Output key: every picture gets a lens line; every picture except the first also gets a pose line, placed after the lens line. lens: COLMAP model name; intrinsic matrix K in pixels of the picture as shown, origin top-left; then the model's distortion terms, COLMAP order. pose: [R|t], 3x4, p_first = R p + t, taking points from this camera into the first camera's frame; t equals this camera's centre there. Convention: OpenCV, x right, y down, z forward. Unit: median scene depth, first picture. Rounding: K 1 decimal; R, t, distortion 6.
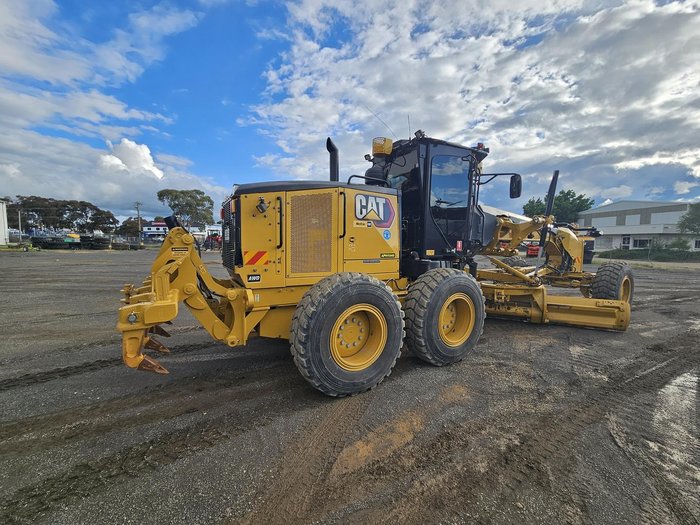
lens RADIAL K [[286.0, 0, 346.9], [0, 286.0, 262.5], [0, 0, 1]] dist [0.000915, -0.001390]
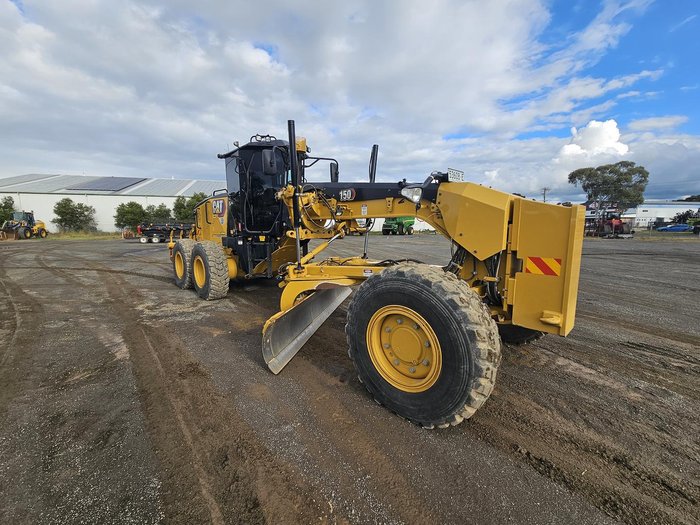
lens RADIAL K [[286.0, 0, 348.4], [0, 286.0, 265.3], [0, 0, 1]] dist [0.000915, -0.001390]
pose [[0.246200, 0.117110, -0.962118, 2.107698], [-0.060440, 0.992596, 0.105353, -0.062425], [0.967333, 0.032212, 0.251456, 1.361736]]
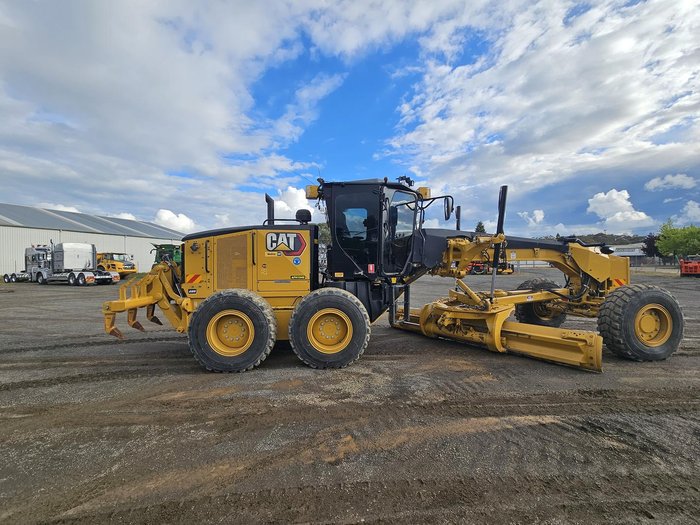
lens RADIAL K [[286.0, 0, 347.9], [0, 286.0, 260.9], [0, 0, 1]] dist [0.000915, -0.001390]
pose [[0.899435, -0.026859, -0.436227, 0.945070], [-0.010229, 0.996543, -0.082449, 0.006260], [0.436934, 0.078620, 0.896051, -0.060216]]
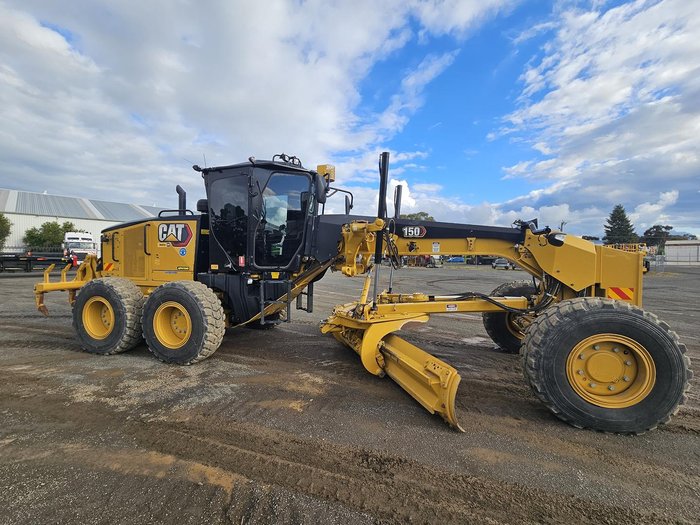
lens RADIAL K [[286.0, 0, 347.2], [0, 286.0, 261.5], [0, 0, 1]] dist [0.000915, -0.001390]
pose [[0.696807, 0.004589, -0.717244, 1.630603], [-0.049715, 0.997884, -0.041913, -0.038808], [0.715534, 0.064863, 0.695560, 0.661633]]
